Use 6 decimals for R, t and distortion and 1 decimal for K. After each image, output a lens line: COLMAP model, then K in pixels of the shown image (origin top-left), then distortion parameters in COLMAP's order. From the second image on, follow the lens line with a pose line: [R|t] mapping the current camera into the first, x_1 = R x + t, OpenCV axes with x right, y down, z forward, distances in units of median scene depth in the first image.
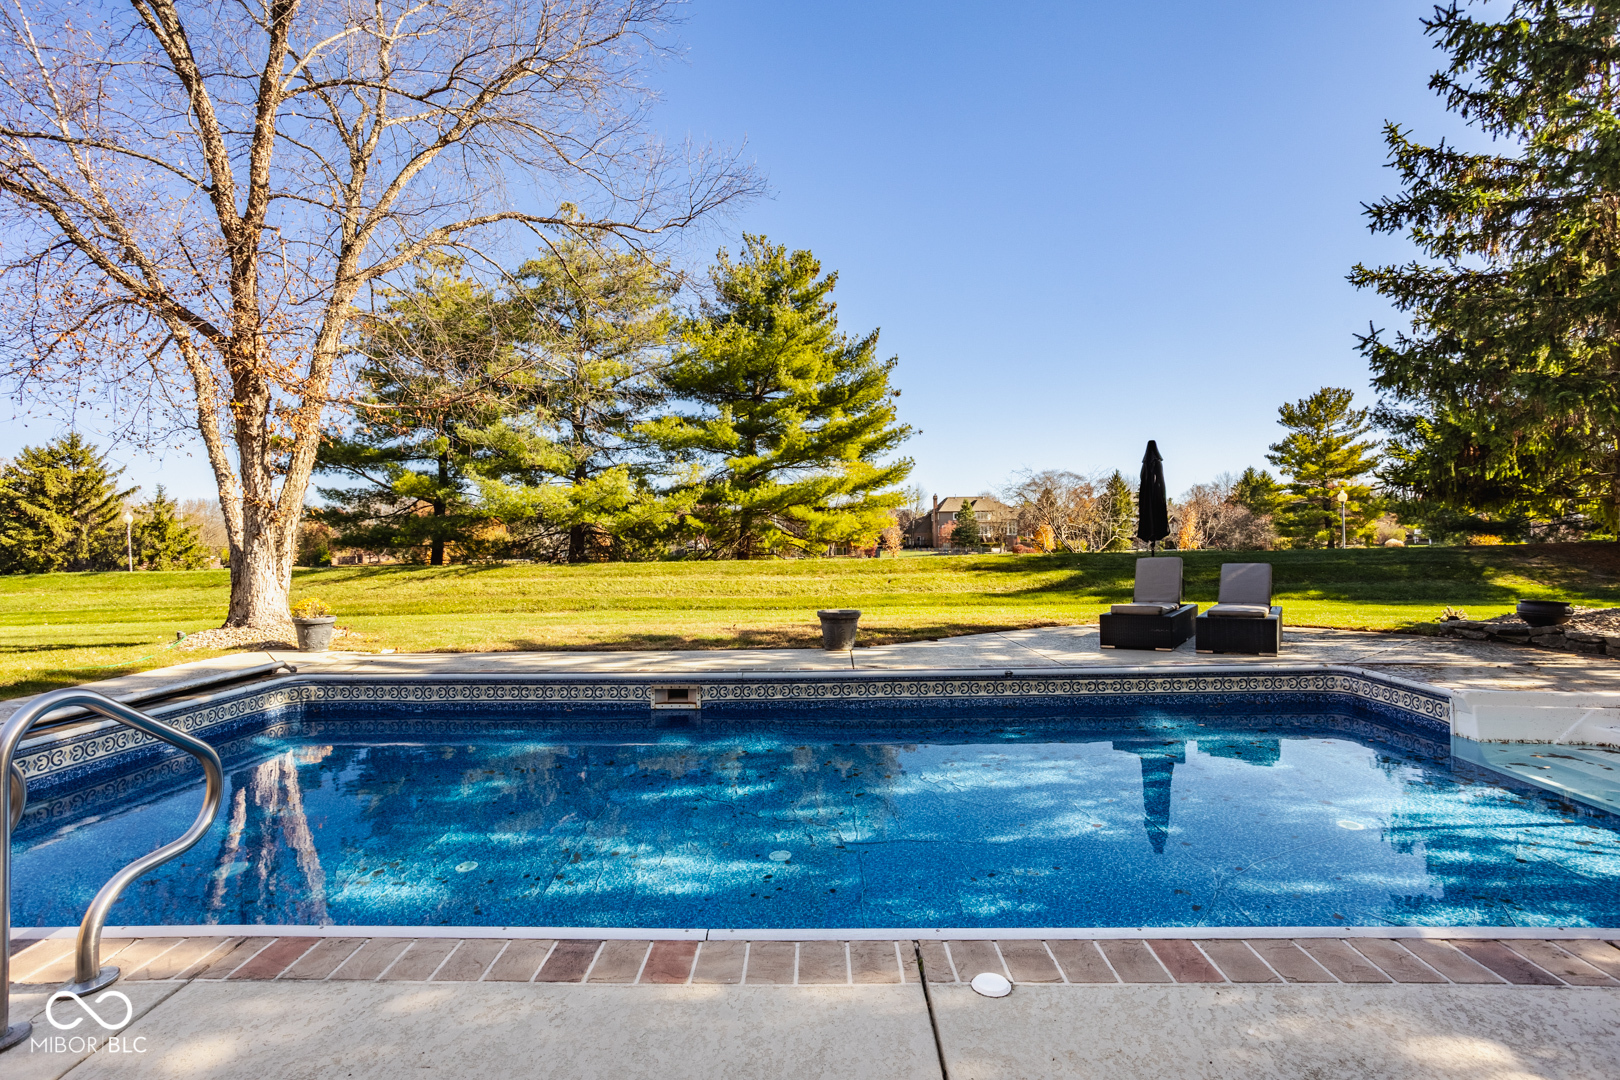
lens RADIAL K [[802.7, 0, 807.4], [0, 802.7, 551.3], [0, 0, 1]] dist [-0.014084, 0.004359]
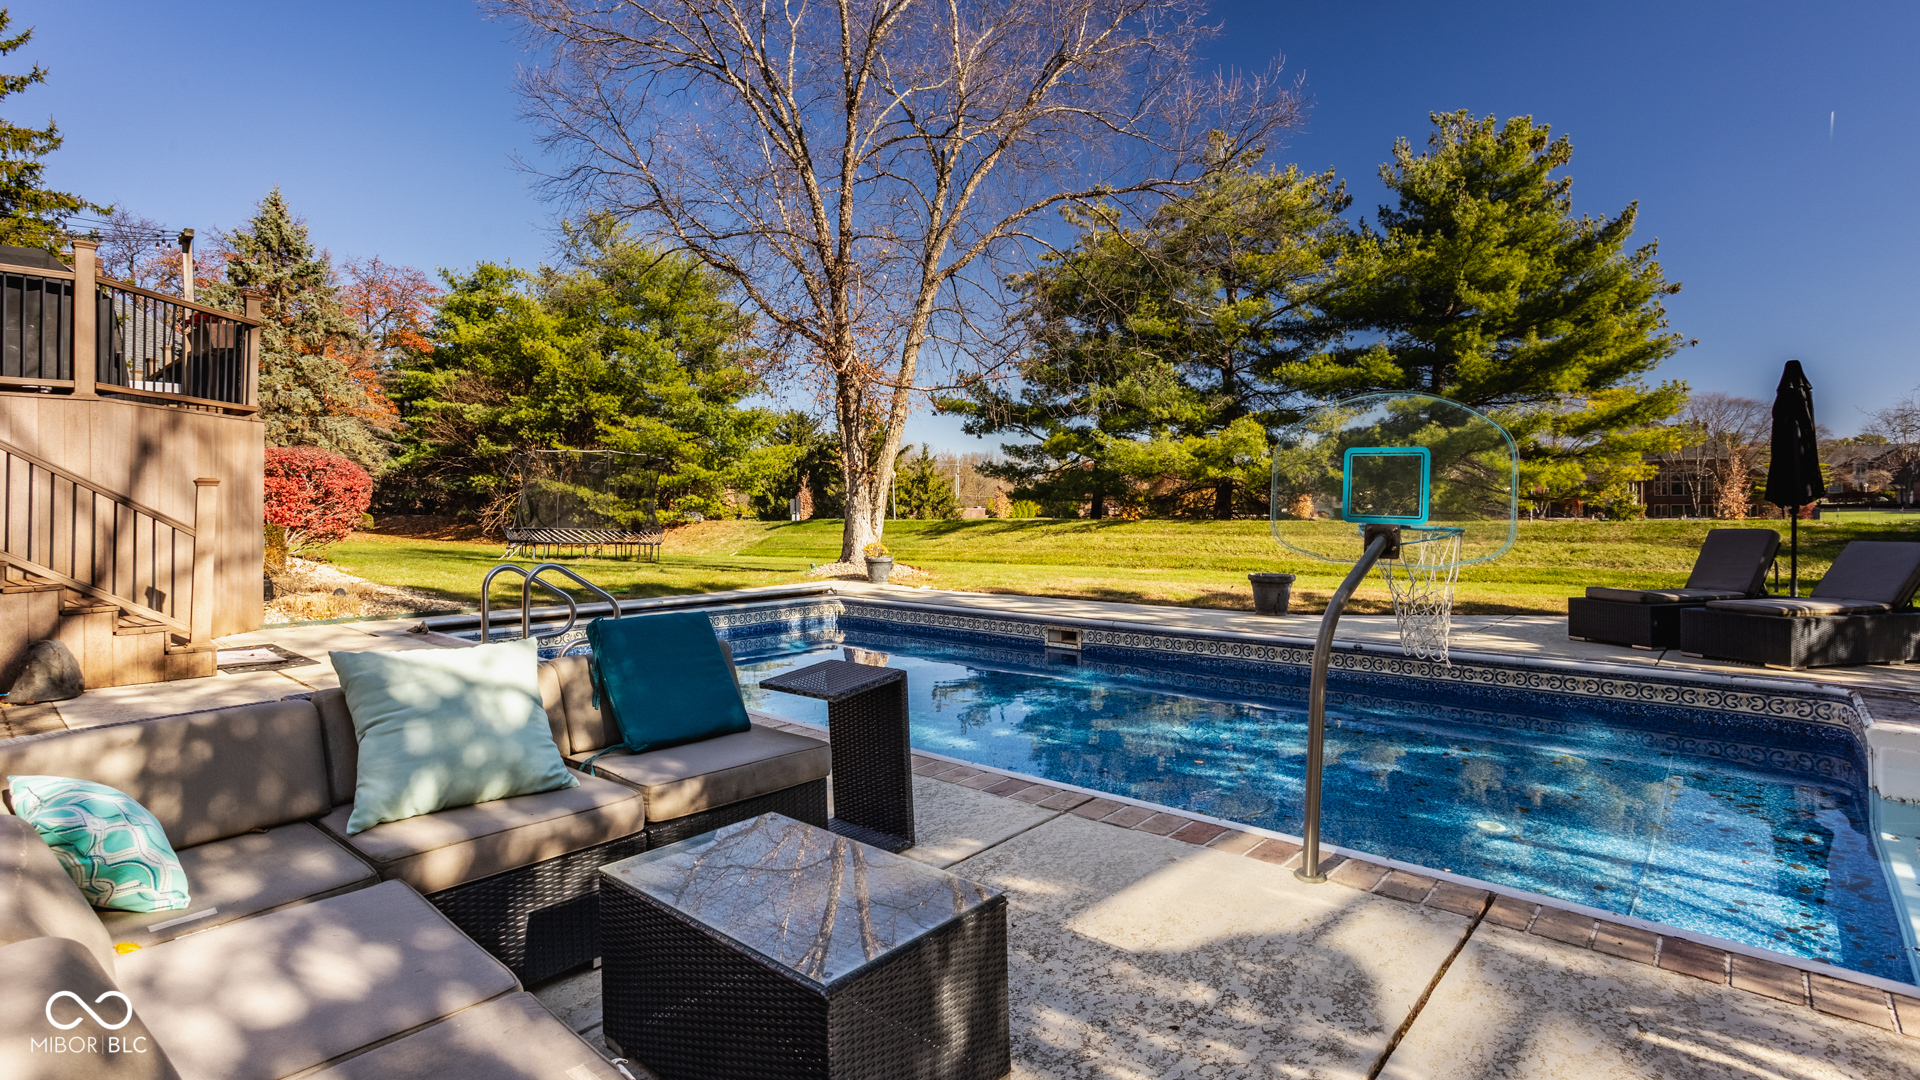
lens RADIAL K [[940.4, 0, 961.2], [0, 940.4, 515.9], [0, 0, 1]] dist [-0.000682, 0.008041]
pose [[0.779431, 0.019758, -0.626177, 0.171156], [-0.012563, 0.999795, 0.015910, -0.003727], [0.626362, -0.004534, 0.779519, -0.043031]]
